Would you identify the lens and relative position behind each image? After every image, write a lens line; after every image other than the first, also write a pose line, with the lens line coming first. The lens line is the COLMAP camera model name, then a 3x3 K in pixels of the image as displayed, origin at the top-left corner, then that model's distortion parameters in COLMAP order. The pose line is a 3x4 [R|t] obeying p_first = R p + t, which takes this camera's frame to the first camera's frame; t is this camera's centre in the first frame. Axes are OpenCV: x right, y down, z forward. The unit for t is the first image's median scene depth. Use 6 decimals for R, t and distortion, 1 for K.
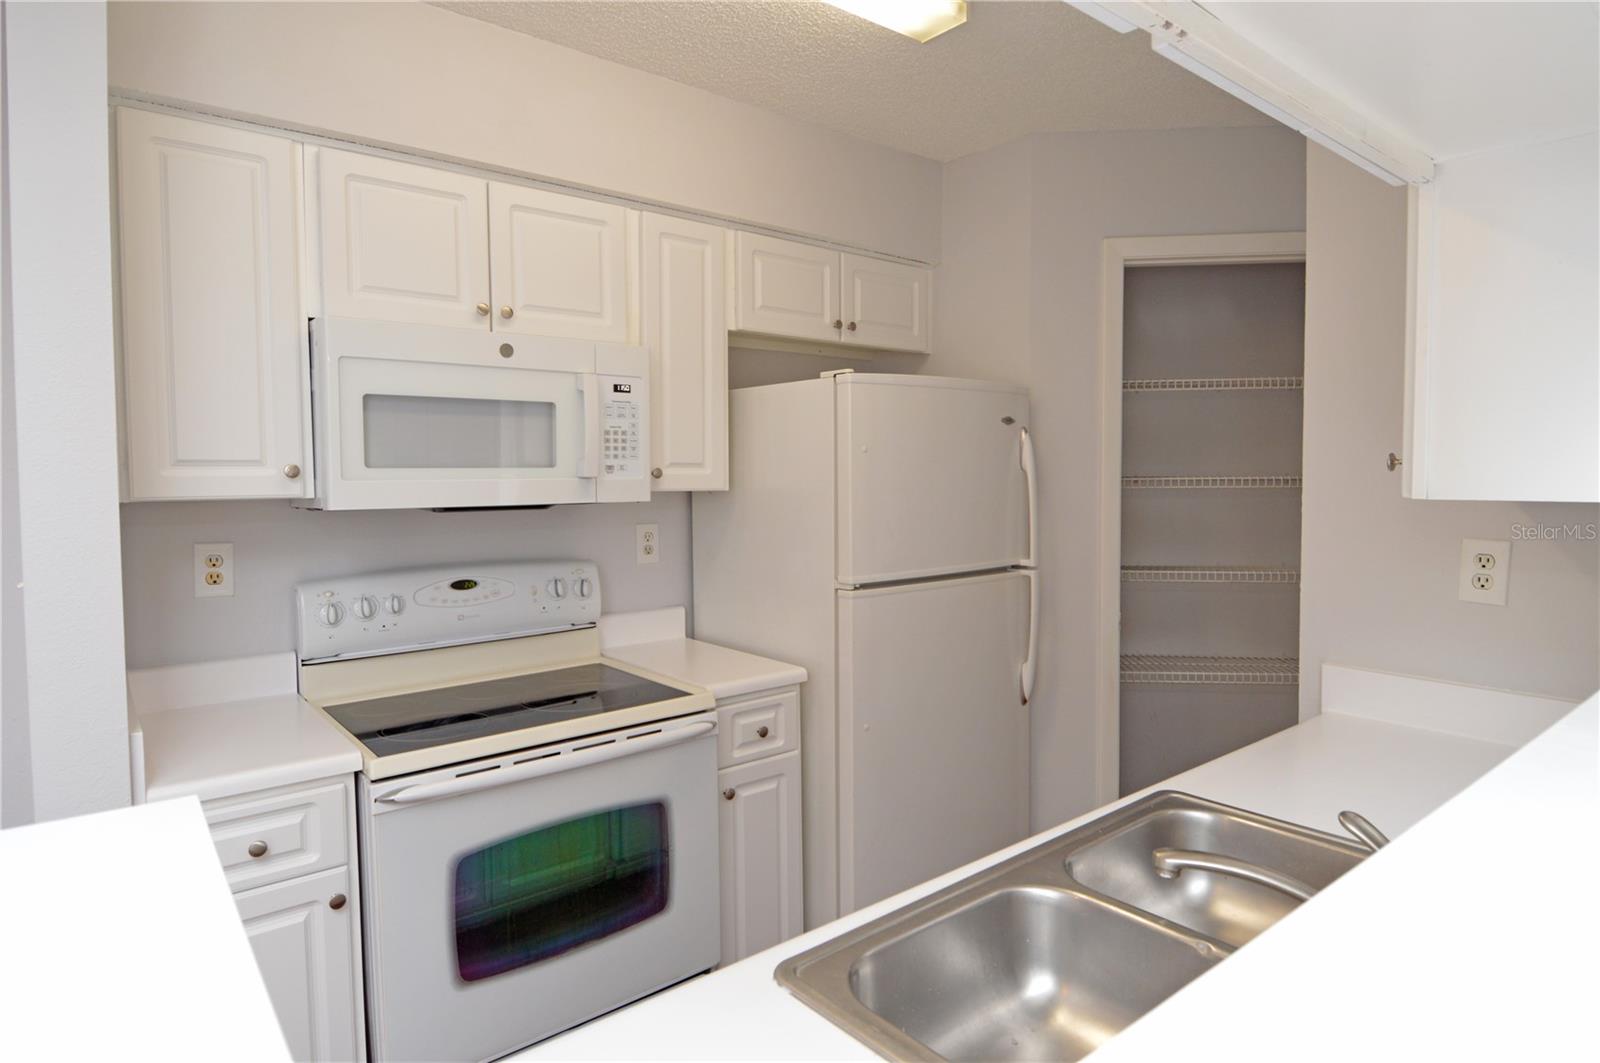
lens RADIAL K [[882.7, 0, 800.0], [0, 882.7, 531.5], [0, 0, 1]] dist [0.087732, -0.000231]
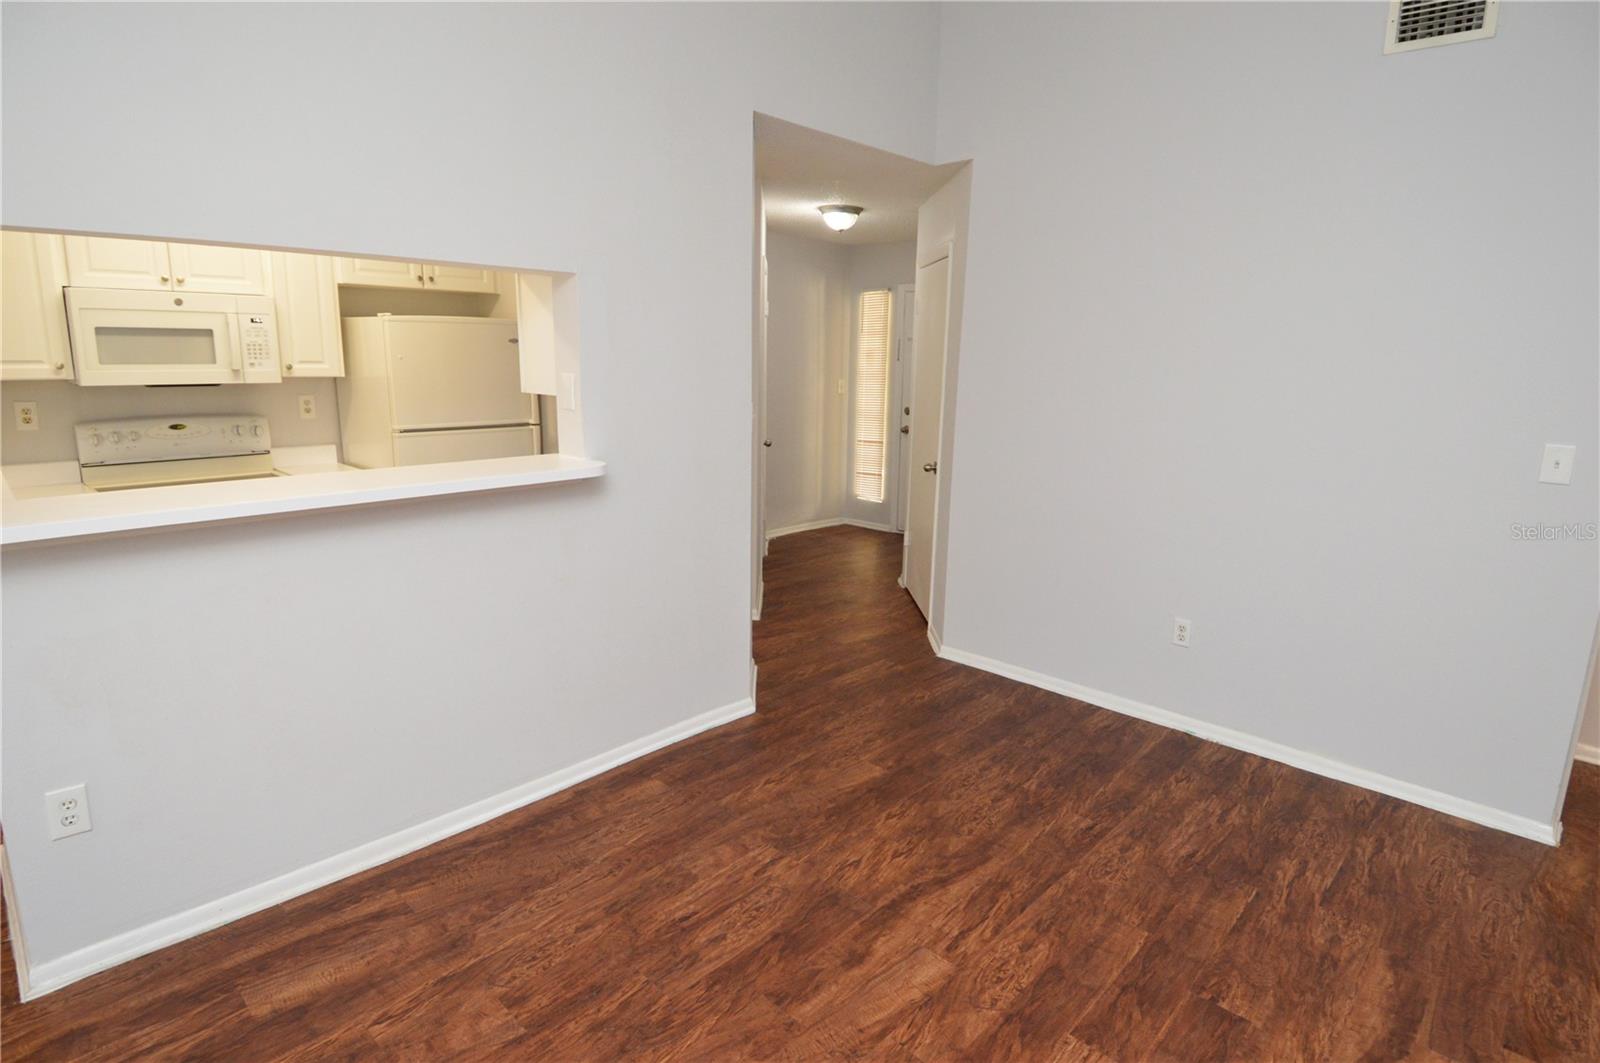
lens RADIAL K [[851.6, 0, 803.7], [0, 851.6, 509.6], [0, 0, 1]] dist [0.015408, -0.000756]
pose [[0.994987, 0.001395, 0.099993, 0.735768], [-0.013652, 0.992437, 0.121996, -0.004970], [-0.099067, -0.122750, 0.987481, -0.895954]]
